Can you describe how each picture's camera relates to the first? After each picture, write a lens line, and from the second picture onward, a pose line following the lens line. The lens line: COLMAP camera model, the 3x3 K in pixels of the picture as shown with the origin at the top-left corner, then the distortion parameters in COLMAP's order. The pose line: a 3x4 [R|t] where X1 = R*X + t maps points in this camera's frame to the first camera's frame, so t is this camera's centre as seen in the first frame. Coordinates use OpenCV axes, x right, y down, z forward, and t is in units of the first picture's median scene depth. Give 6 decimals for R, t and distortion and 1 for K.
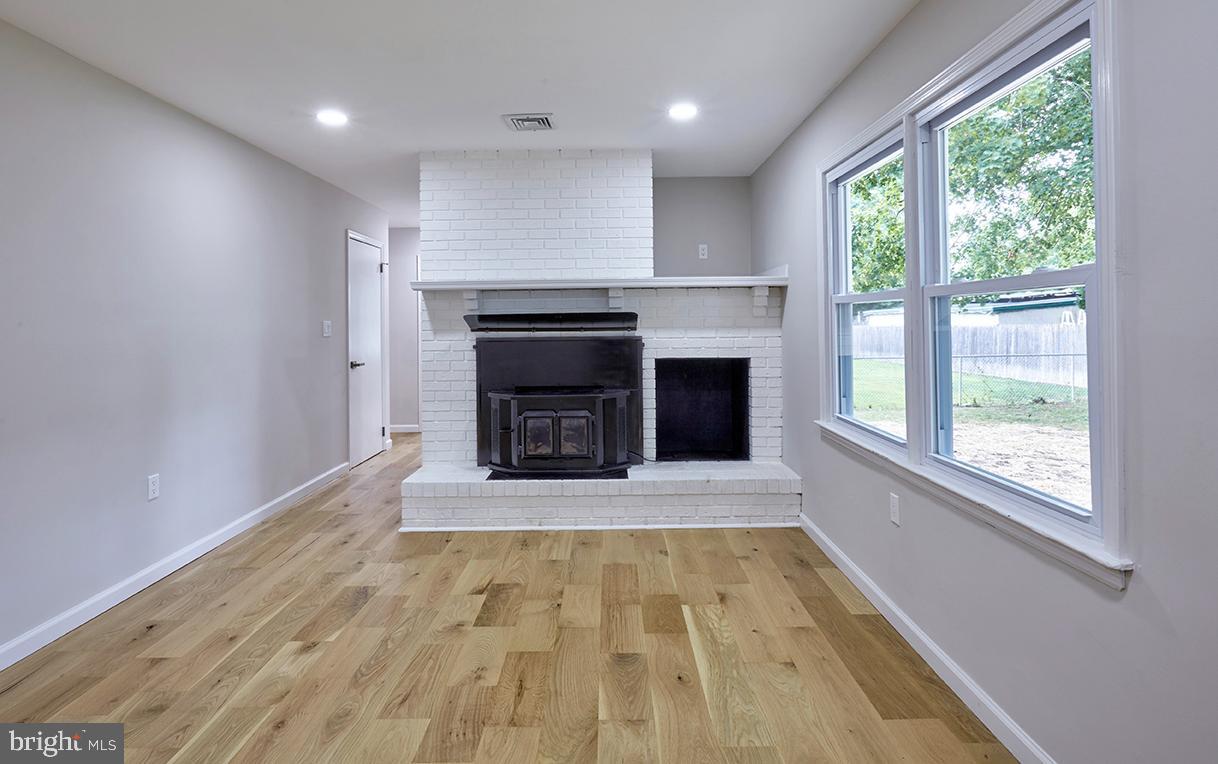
lens RADIAL K [[612.9, 0, 602.6], [0, 612.9, 318.2], [0, 0, 1]] dist [-0.001212, 0.000162]
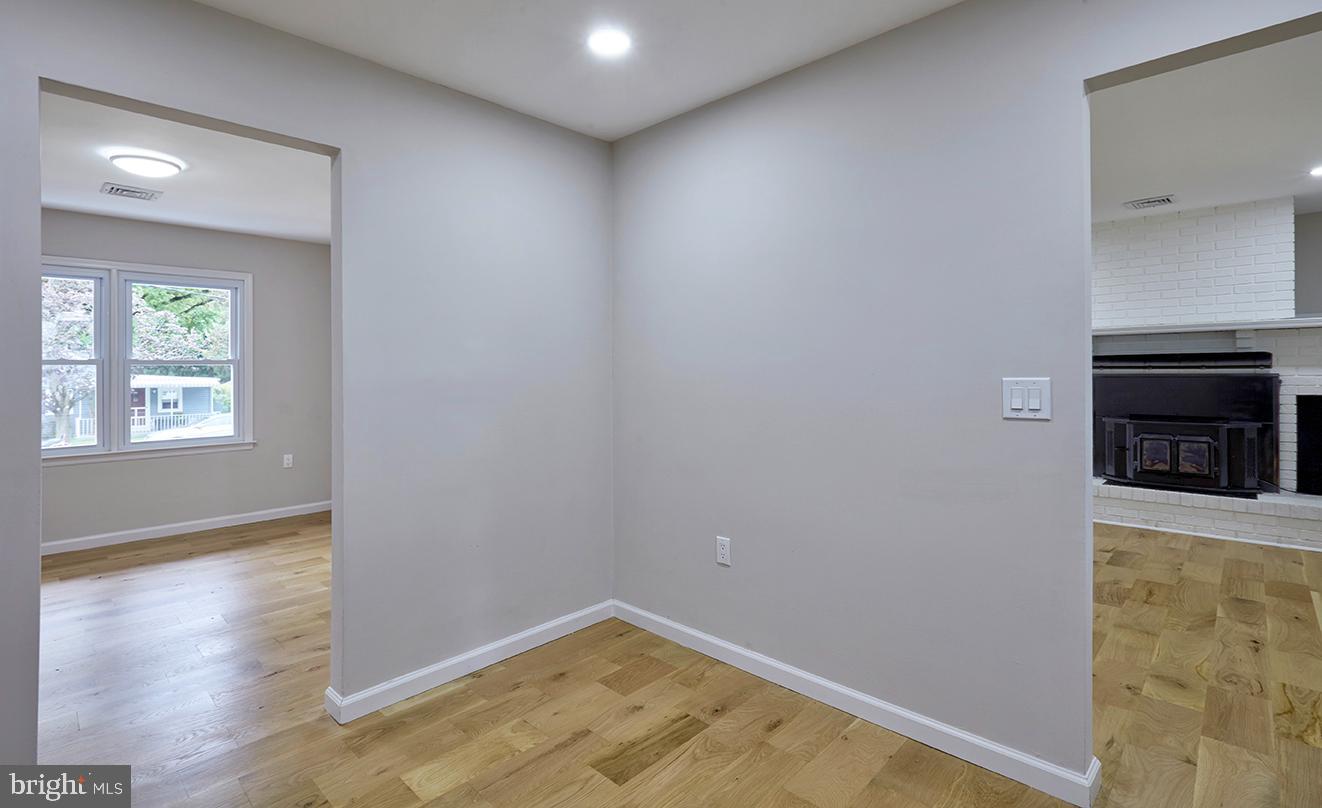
lens RADIAL K [[615.0, 0, 657.8], [0, 615.0, 376.0], [0, 0, 1]] dist [-0.000280, 0.000370]
pose [[0.726505, 0.008749, -0.687105, 0.015713], [0.010822, 0.999649, 0.024172, -0.004491], [0.687076, -0.024996, 0.726156, -0.559631]]
